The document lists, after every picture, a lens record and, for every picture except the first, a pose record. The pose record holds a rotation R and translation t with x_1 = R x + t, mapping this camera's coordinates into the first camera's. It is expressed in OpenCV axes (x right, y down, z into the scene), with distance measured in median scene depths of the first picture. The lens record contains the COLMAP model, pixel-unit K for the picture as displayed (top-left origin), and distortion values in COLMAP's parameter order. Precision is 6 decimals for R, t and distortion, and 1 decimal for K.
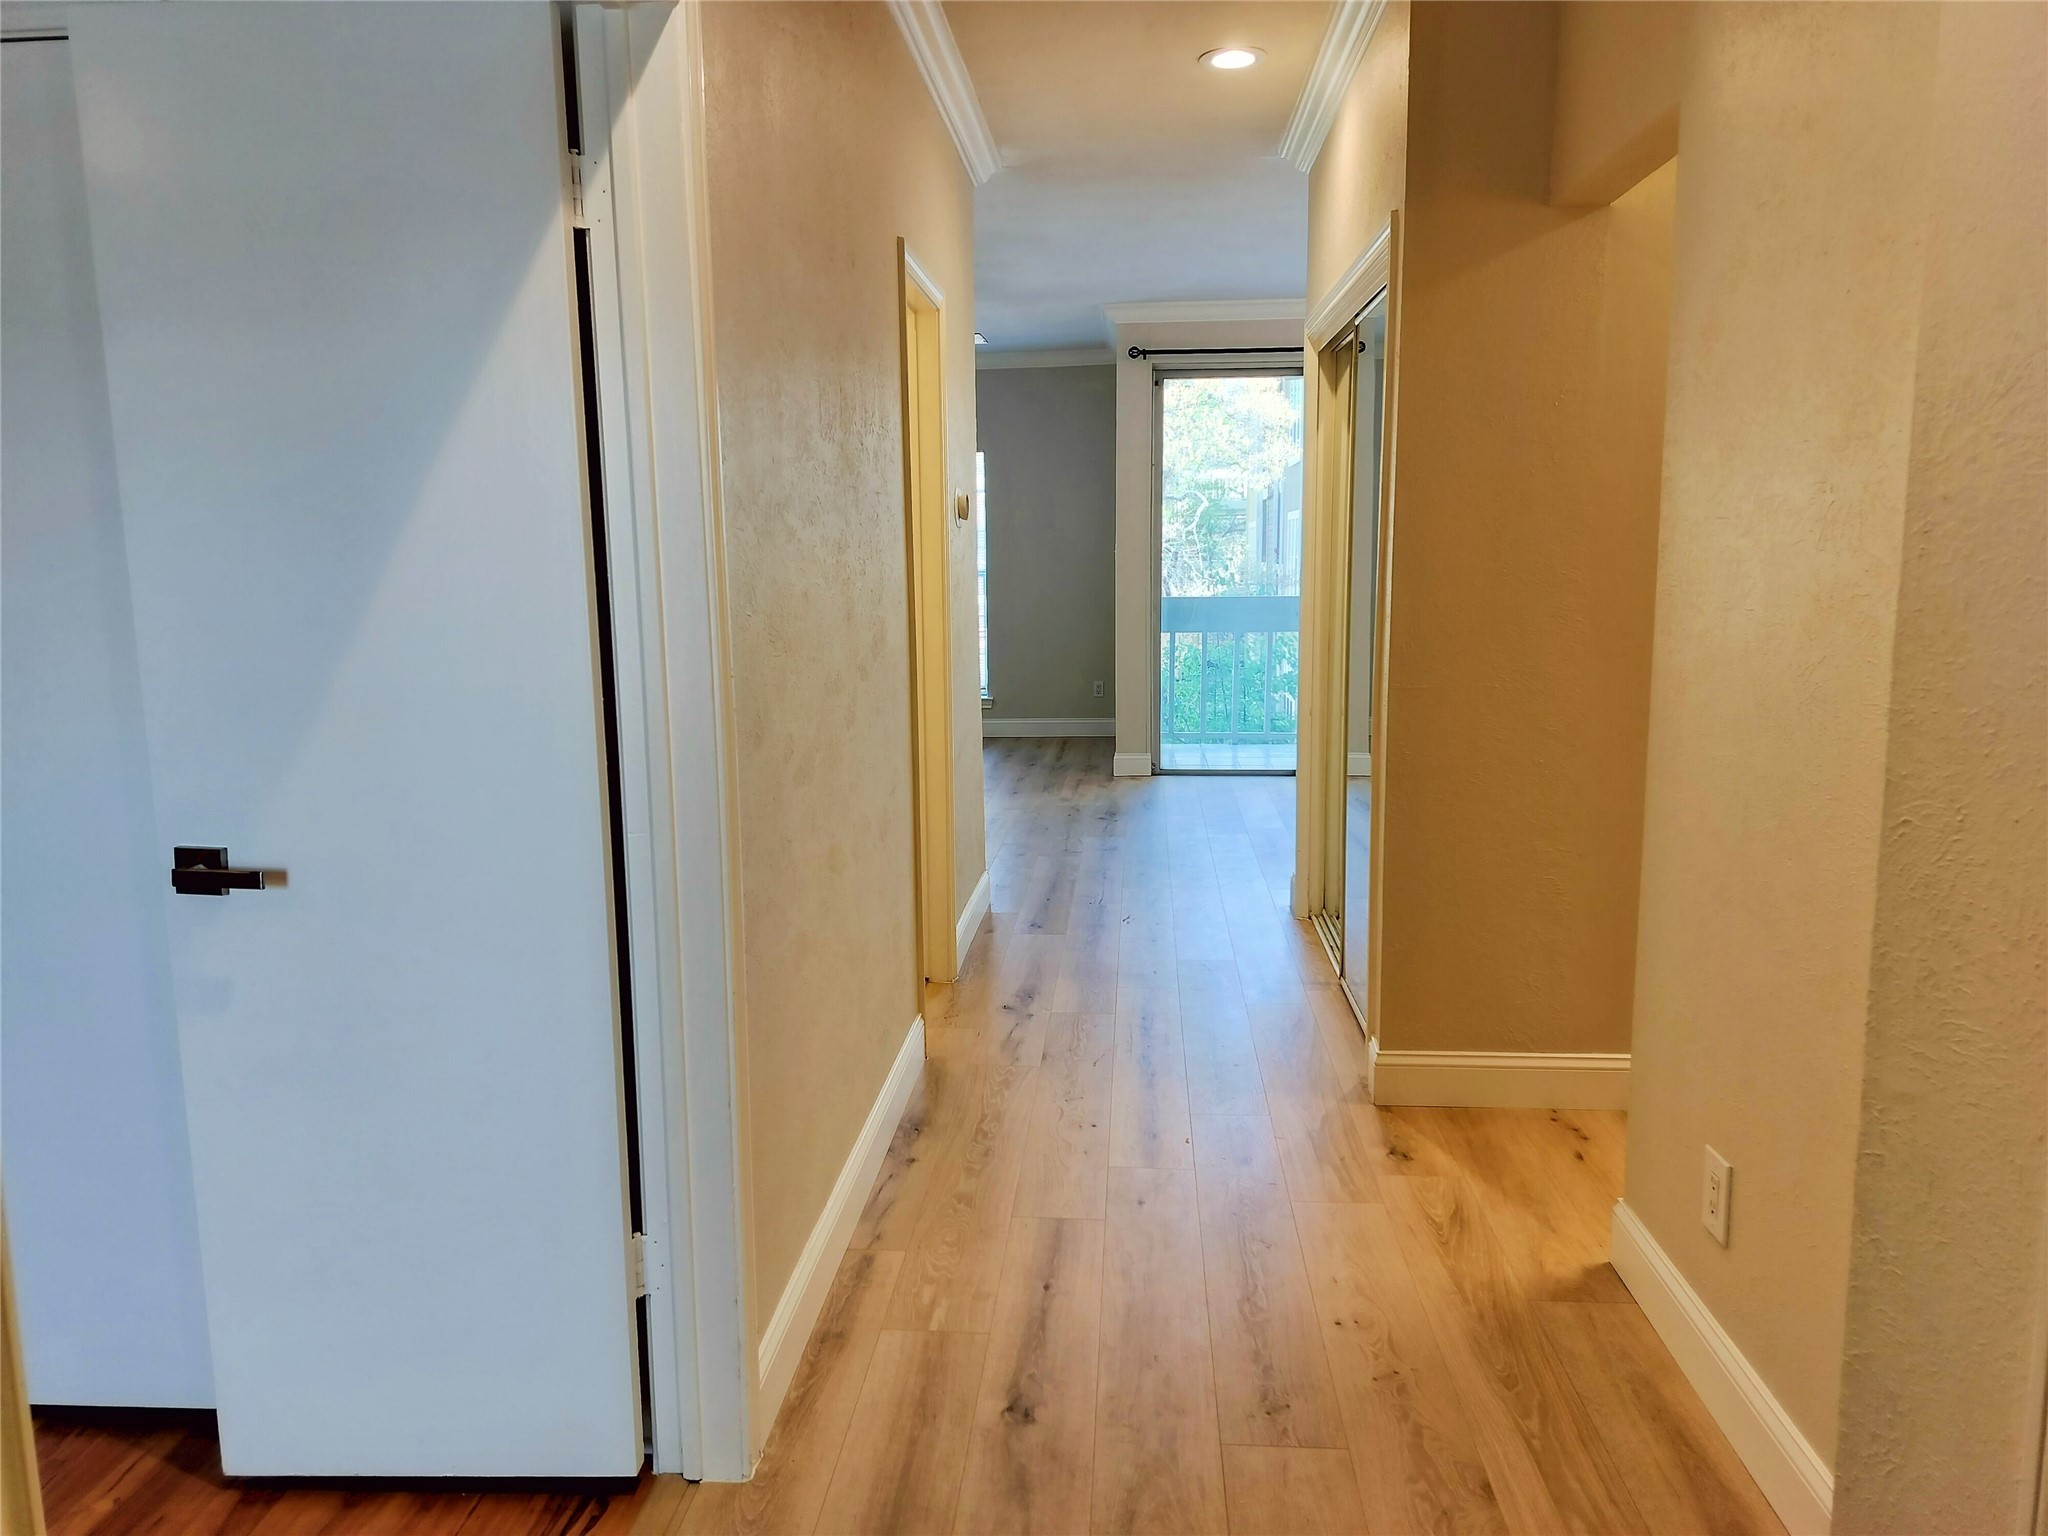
lens RADIAL K [[1434.1, 0, 1023.3], [0, 1434.1, 759.9], [0, 0, 1]] dist [0.105037, -0.149042]
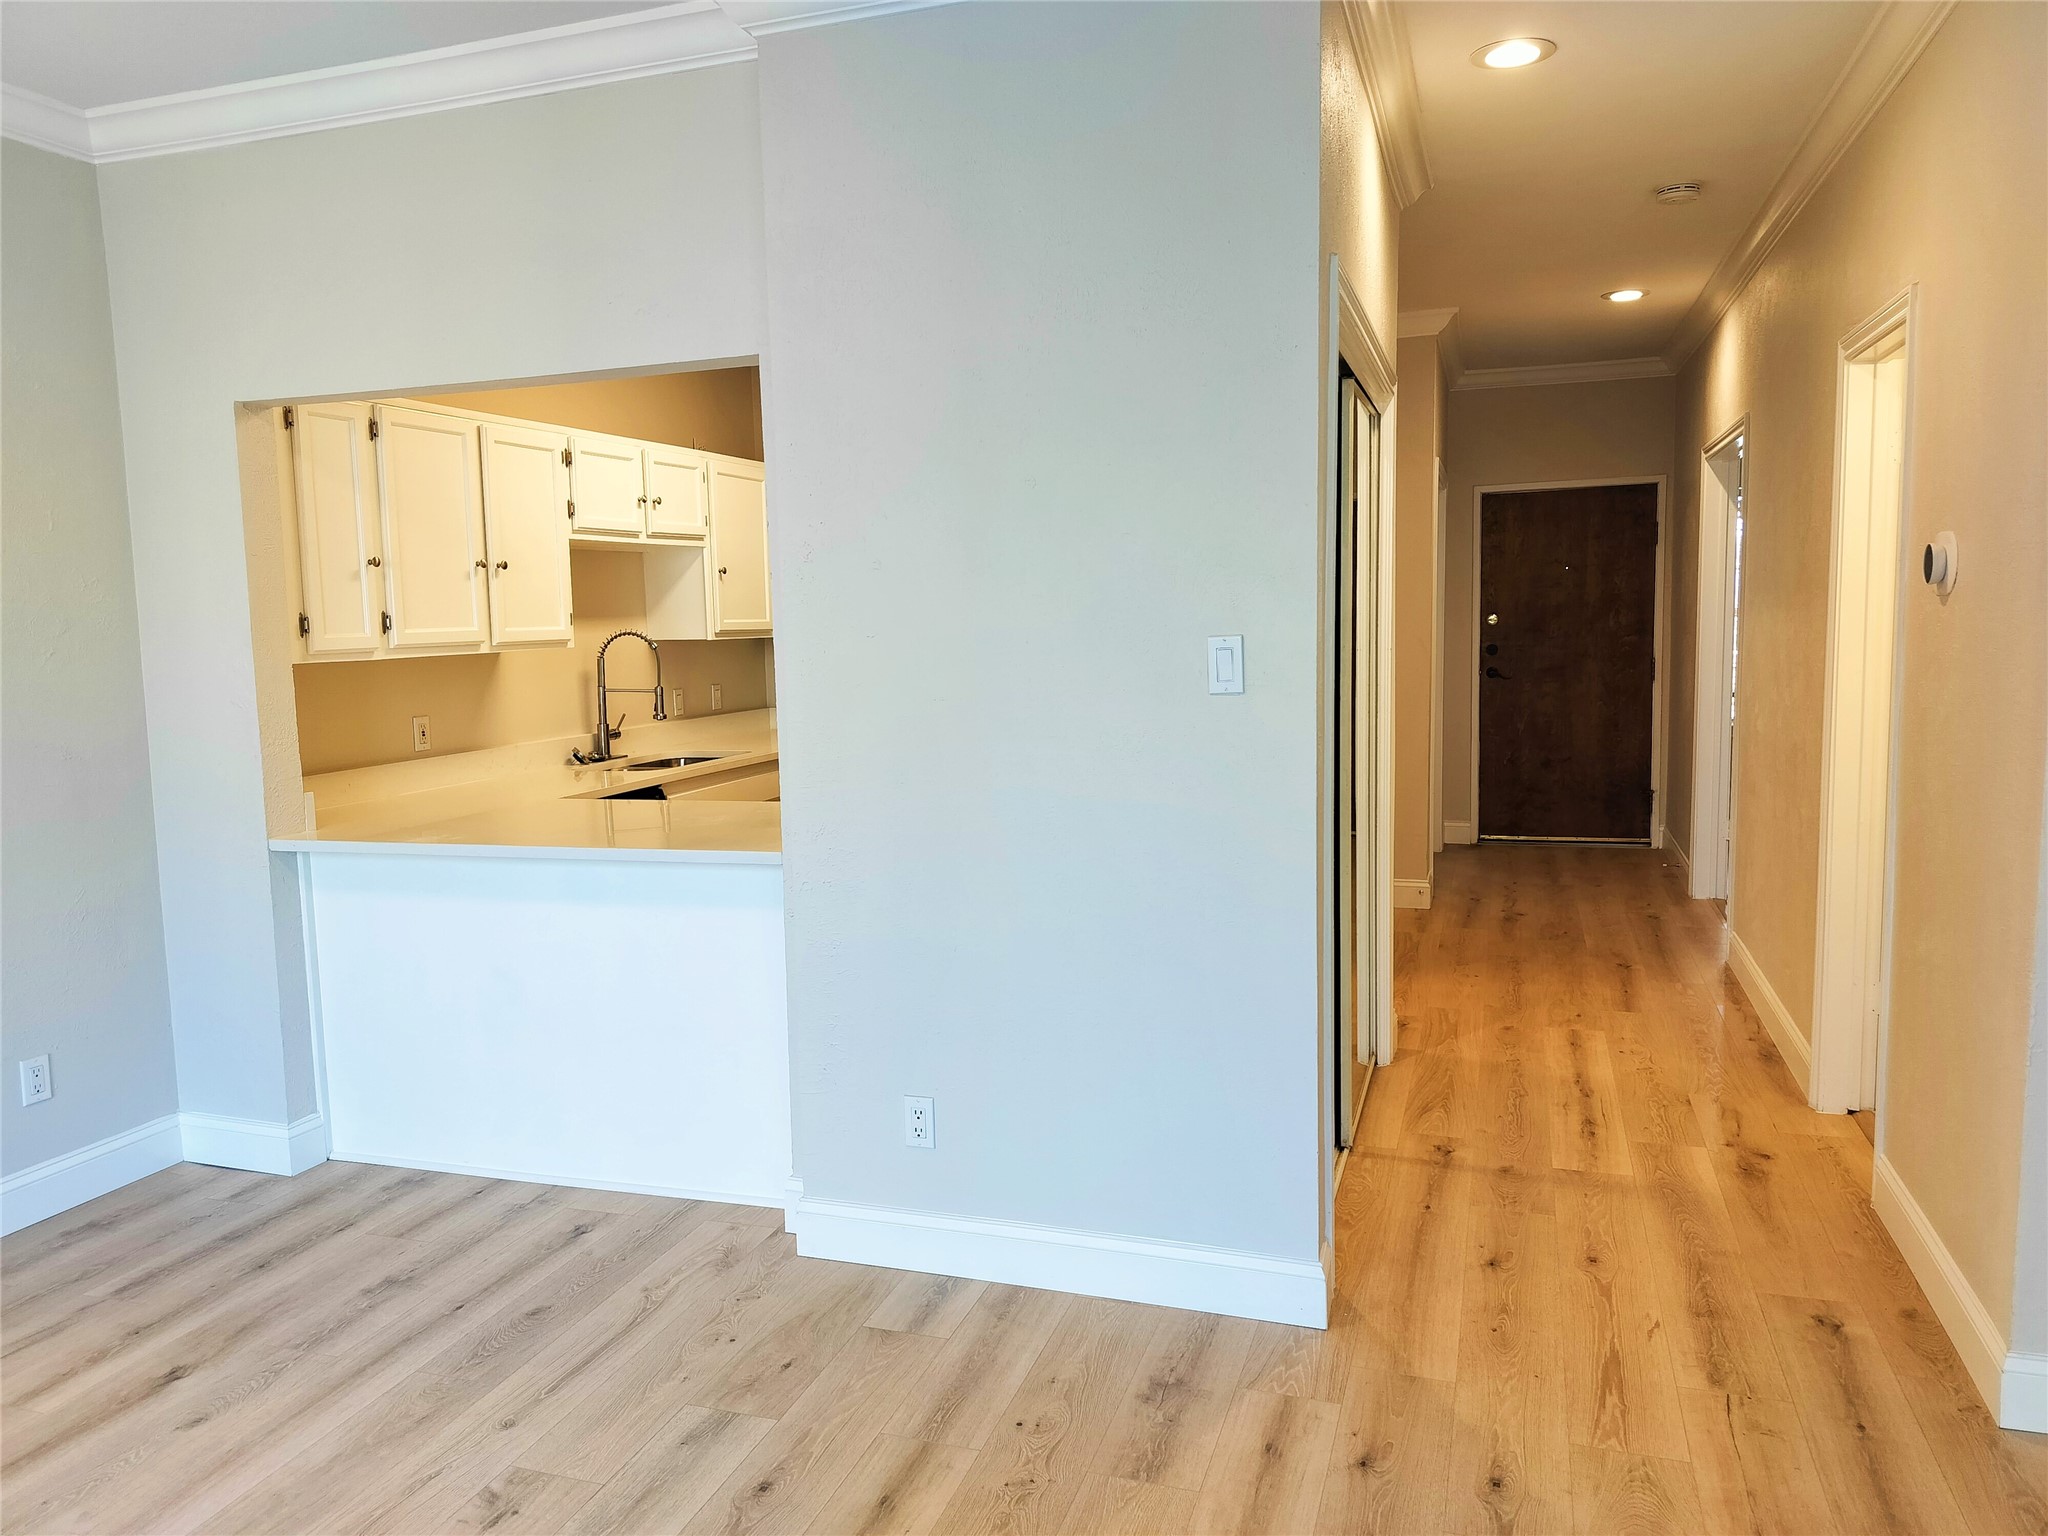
lens RADIAL K [[1440.3, 0, 1029.0], [0, 1440.3, 771.5], [0, 0, 1]] dist [0.055375, -0.063703]
pose [[-0.970443, 0.006807, 0.241236, 0.338628], [0.068962, 0.965743, 0.250170, -0.493875], [-0.231269, 0.259411, -0.937668, 3.079580]]
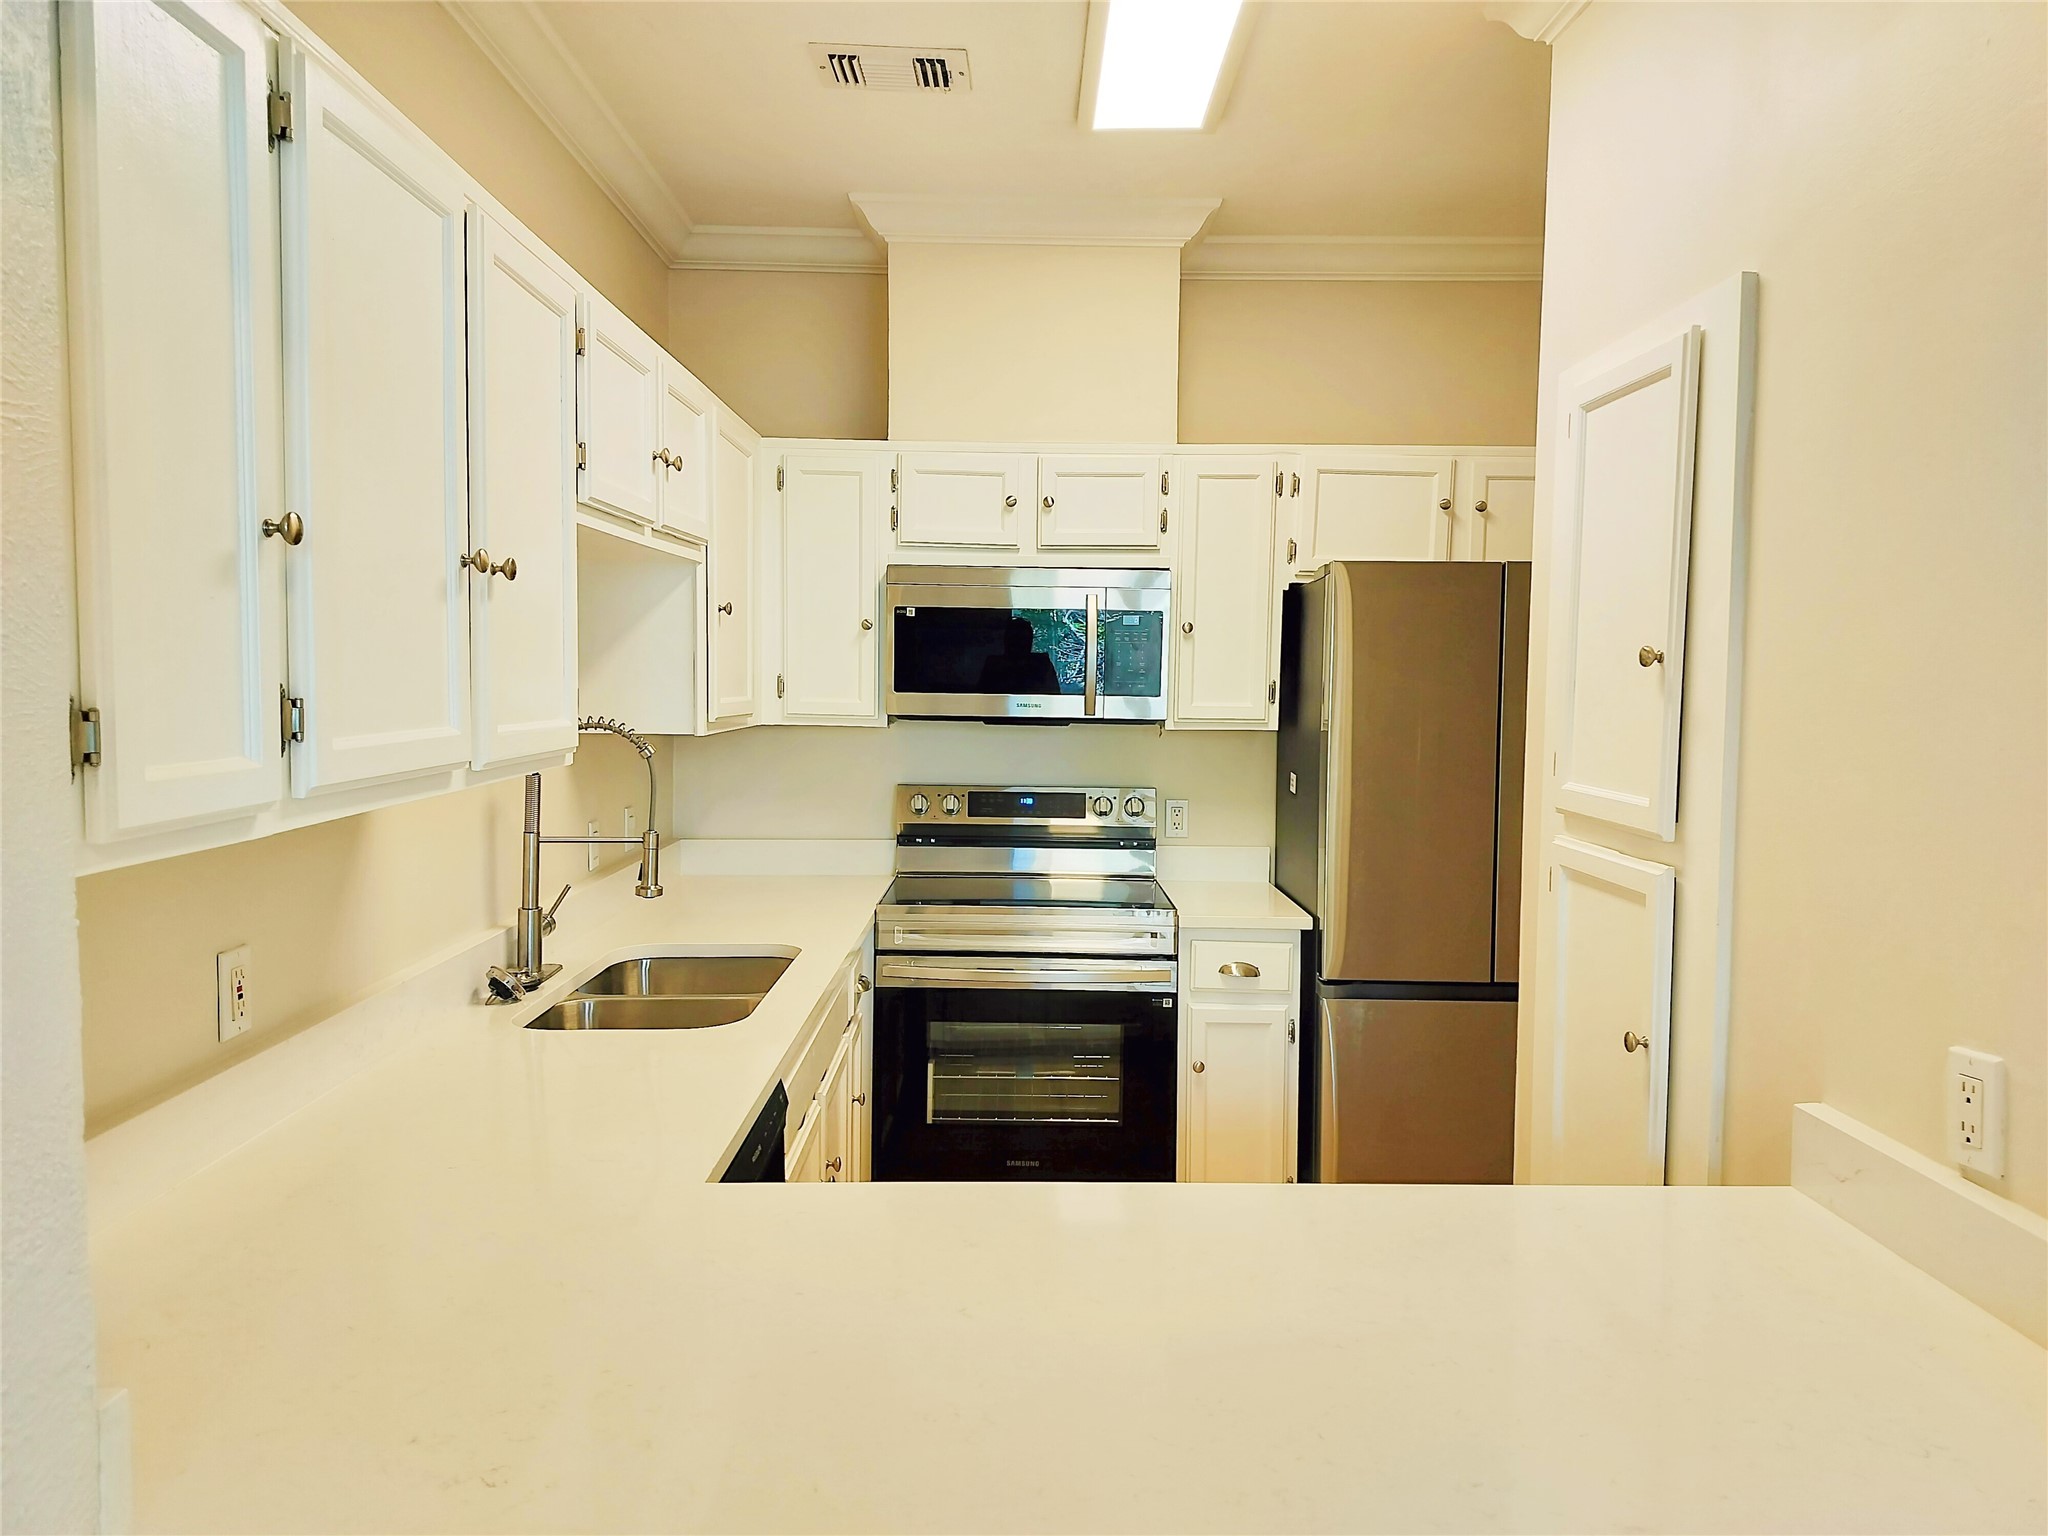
lens RADIAL K [[1421.3, 0, 1024.0], [0, 1421.3, 768.0], [0, 0, 1]] dist [0.124309, -0.198378]
pose [[-0.996220, 0.007003, -0.086586, 1.203609], [-0.011783, 0.976640, 0.214561, -0.396493], [0.086066, 0.214770, -0.972865, 2.219403]]
